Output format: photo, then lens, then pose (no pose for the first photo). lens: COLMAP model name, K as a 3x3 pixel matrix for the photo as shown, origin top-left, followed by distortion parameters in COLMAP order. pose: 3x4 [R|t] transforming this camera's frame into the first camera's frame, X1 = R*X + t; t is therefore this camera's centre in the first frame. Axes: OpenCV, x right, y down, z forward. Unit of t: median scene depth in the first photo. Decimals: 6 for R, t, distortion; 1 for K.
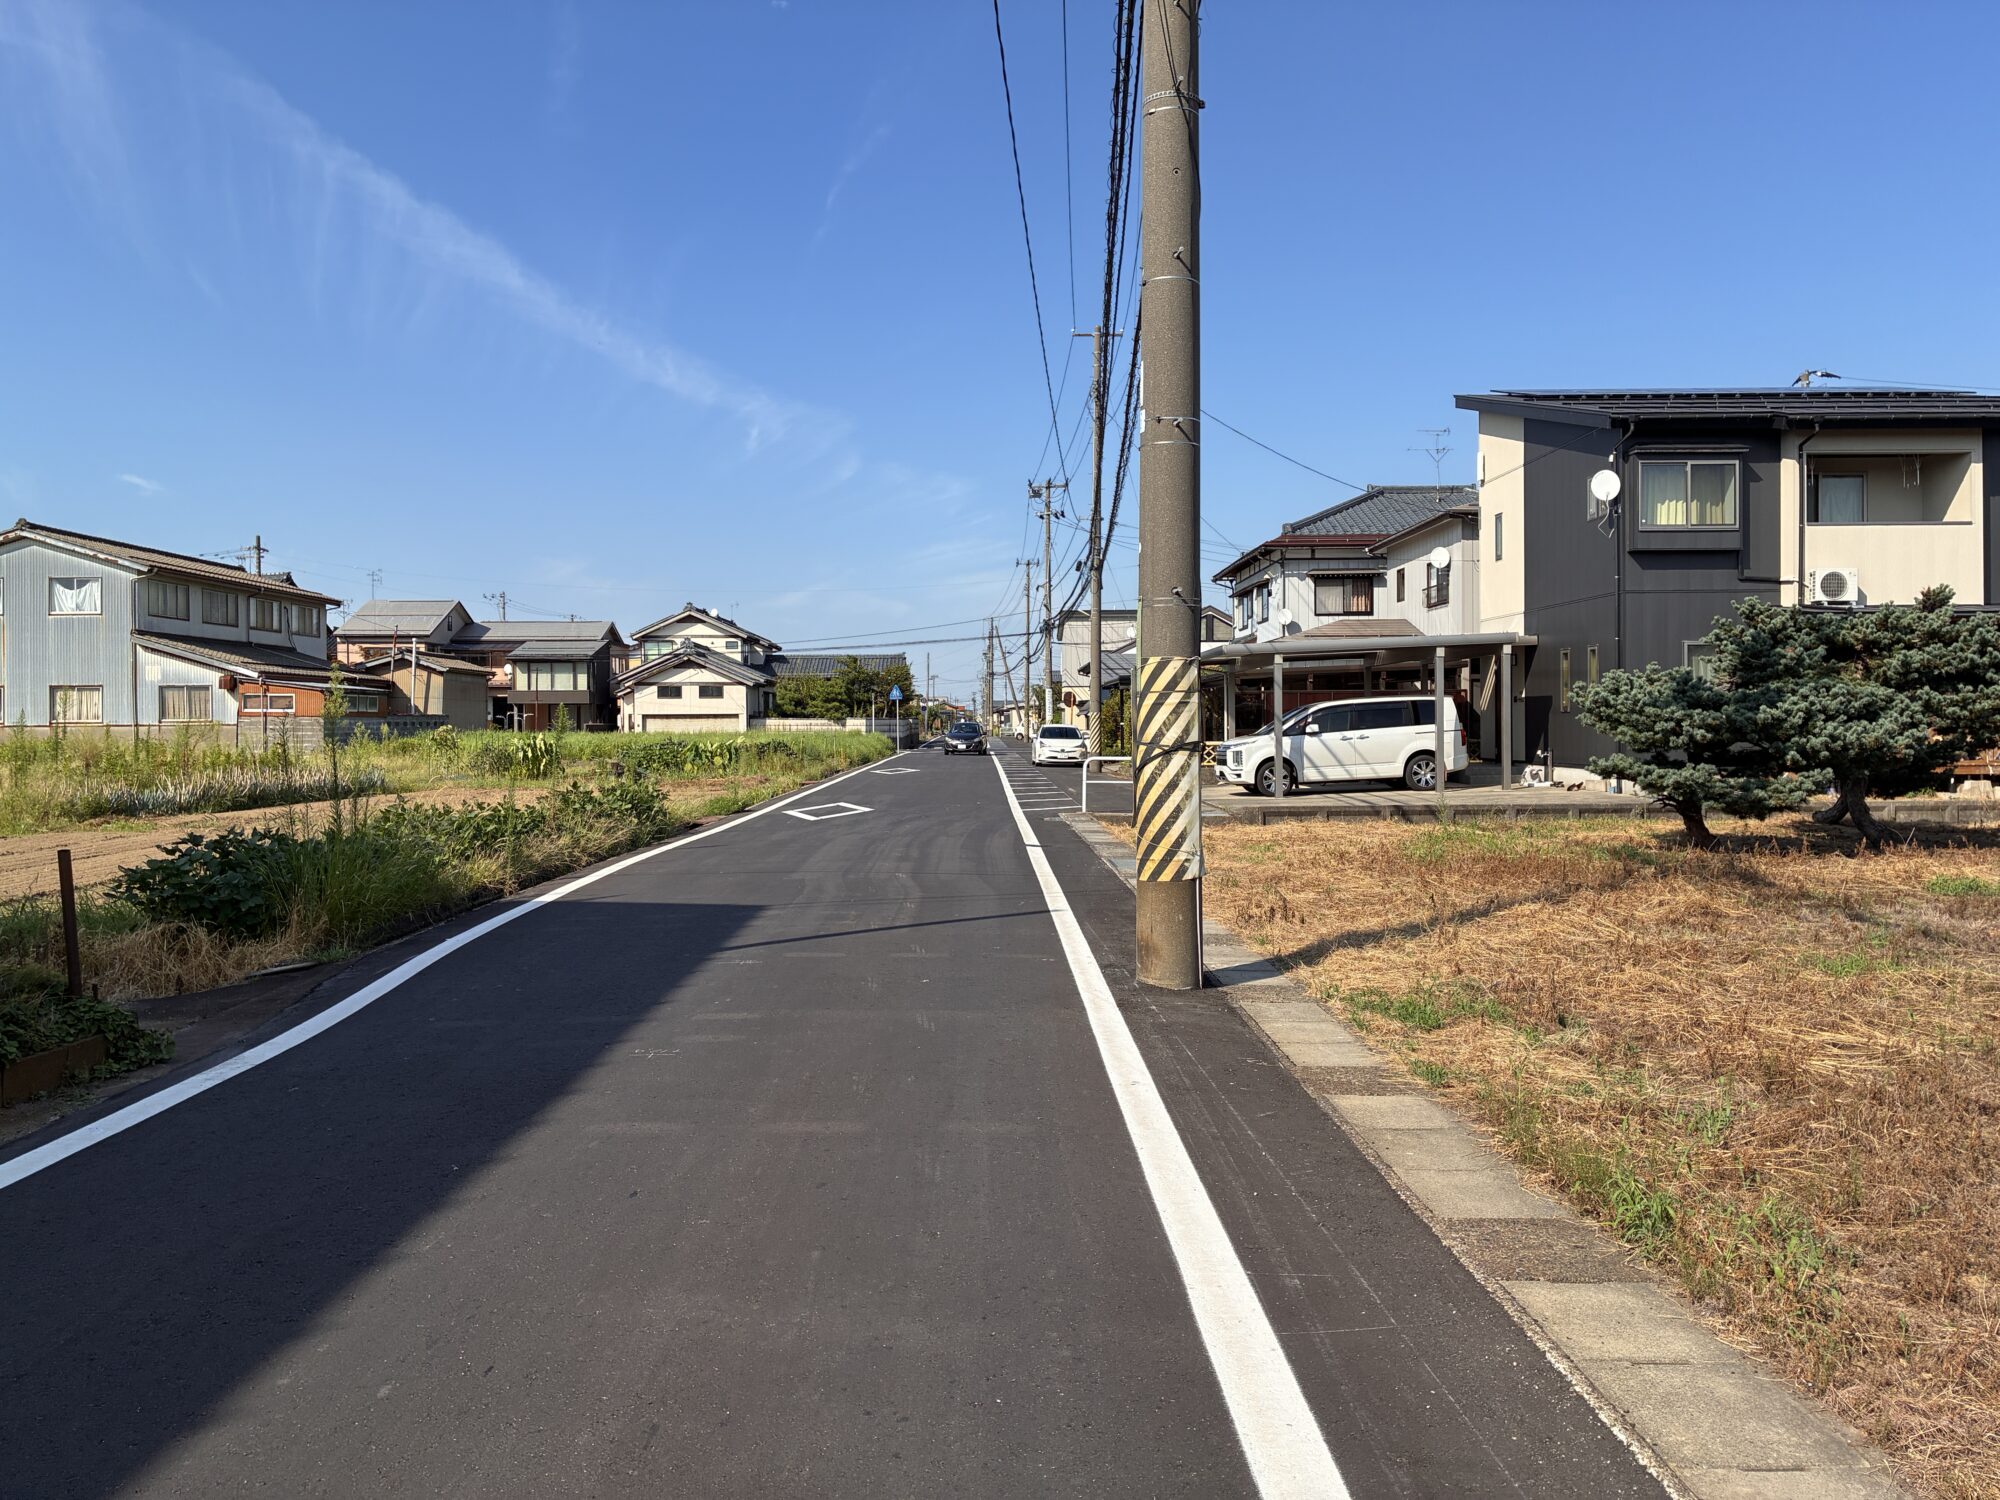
lens RADIAL K [[1490.0, 0, 1000.0], [0, 1490.0, 750.0], [0, 0, 1]] dist [0.093215, -0.131593]
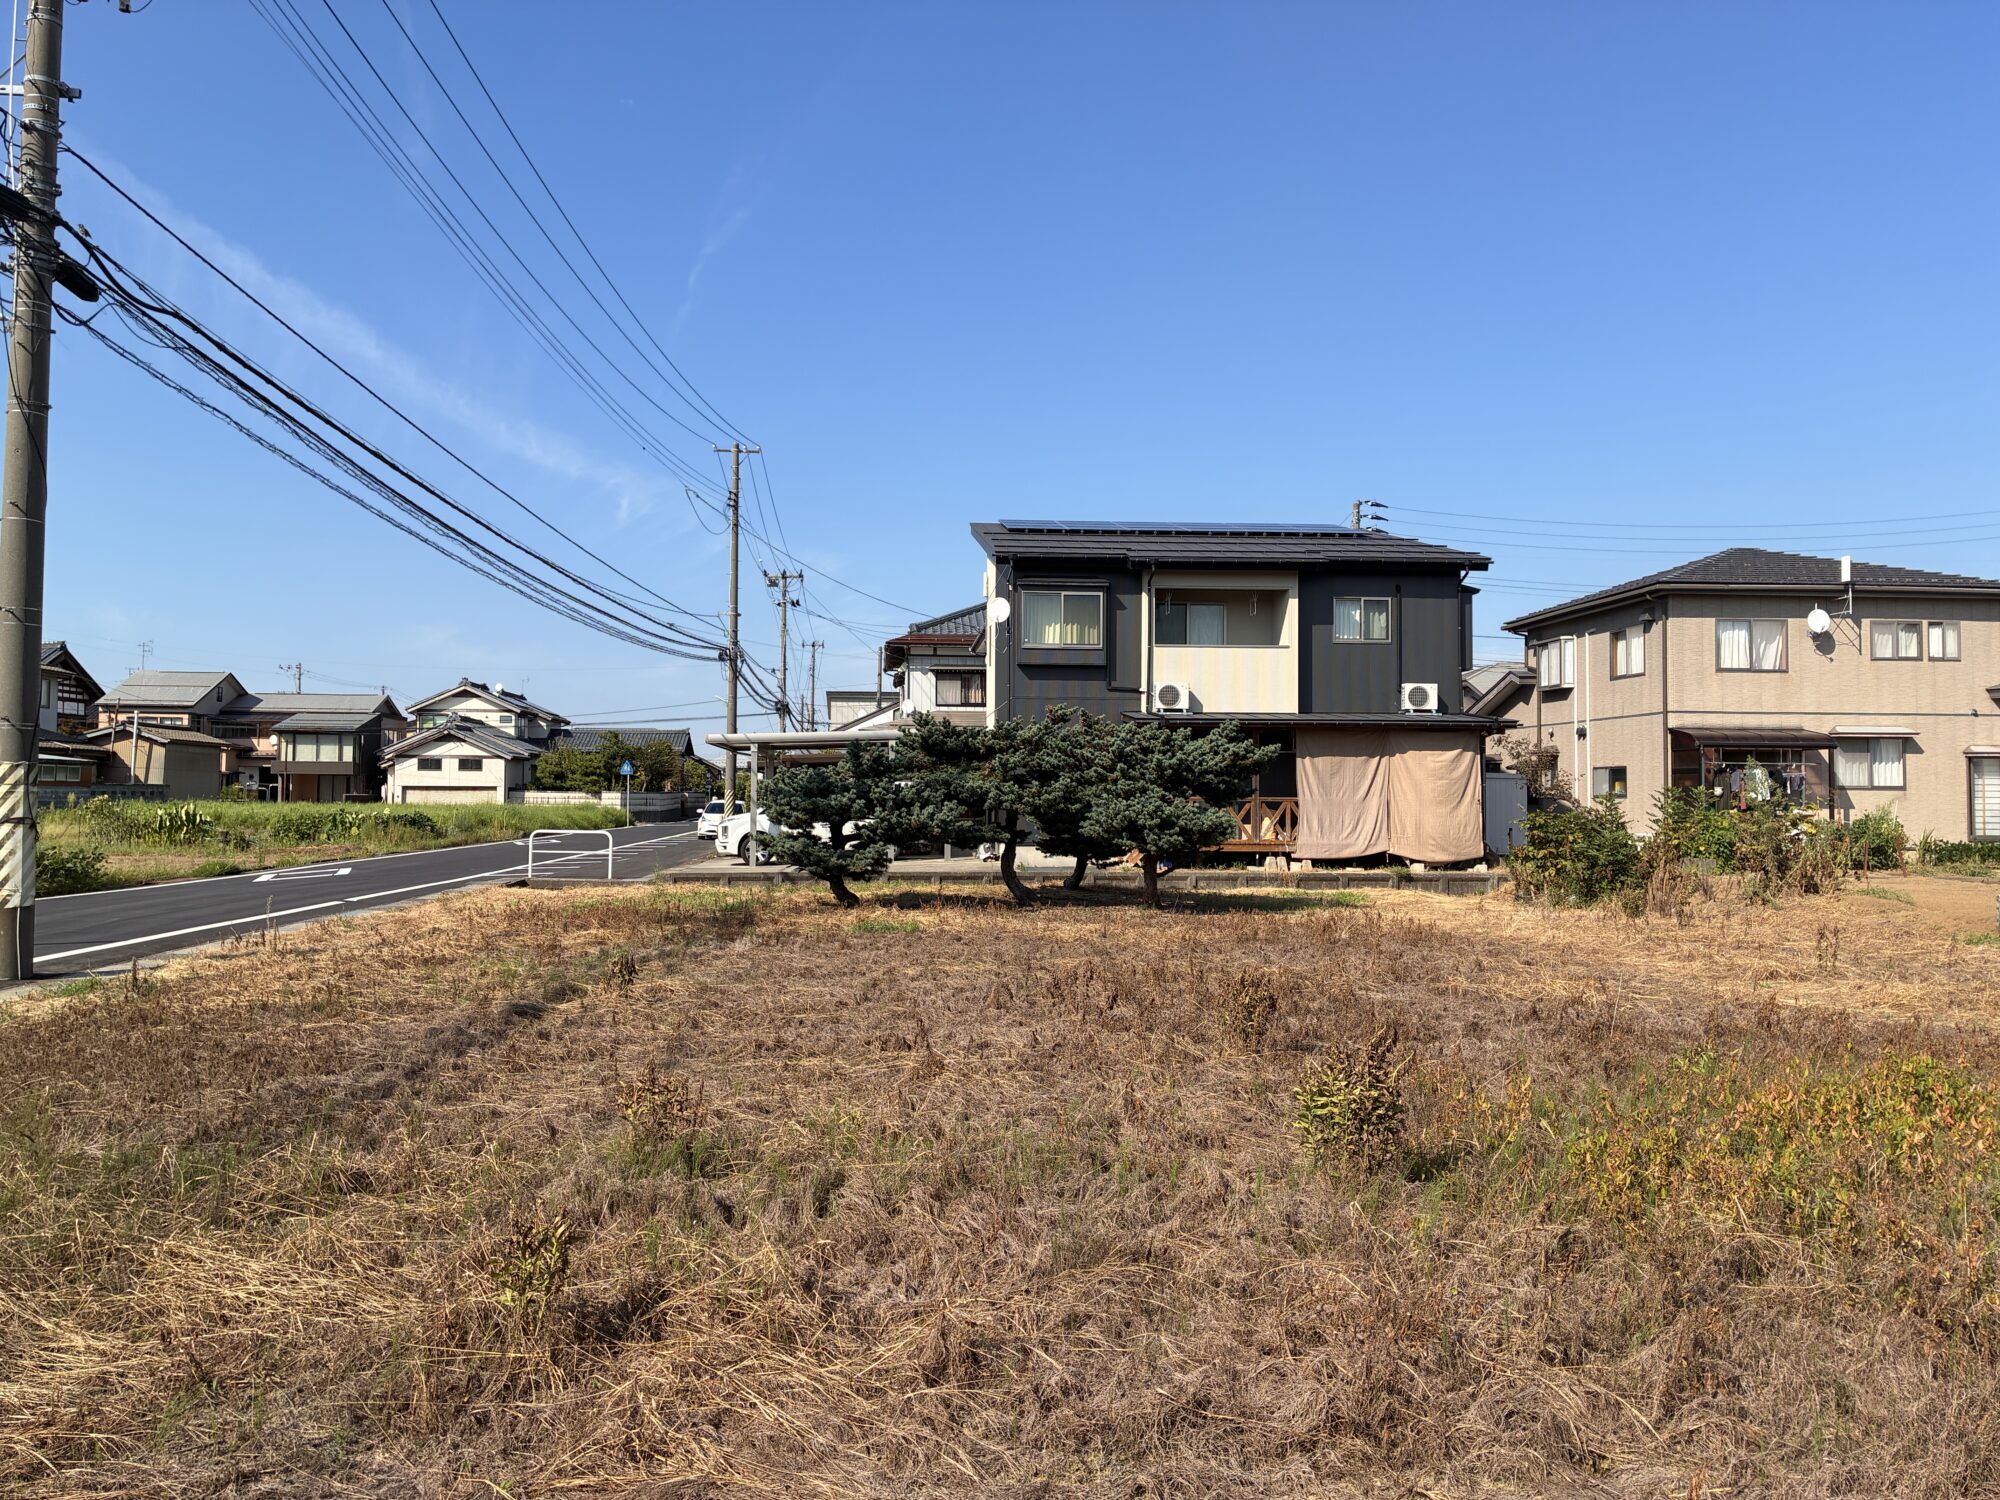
lens RADIAL K [[1490.0, 0, 1000.0], [0, 1490.0, 750.0], [0, 0, 1]] dist [0.093215, -0.131593]
pose [[0.997643, 0.014895, 0.066988, 0.101762], [-0.011515, 0.998655, -0.050563, -0.000759], [-0.067651, 0.049672, 0.996472, -0.060318]]
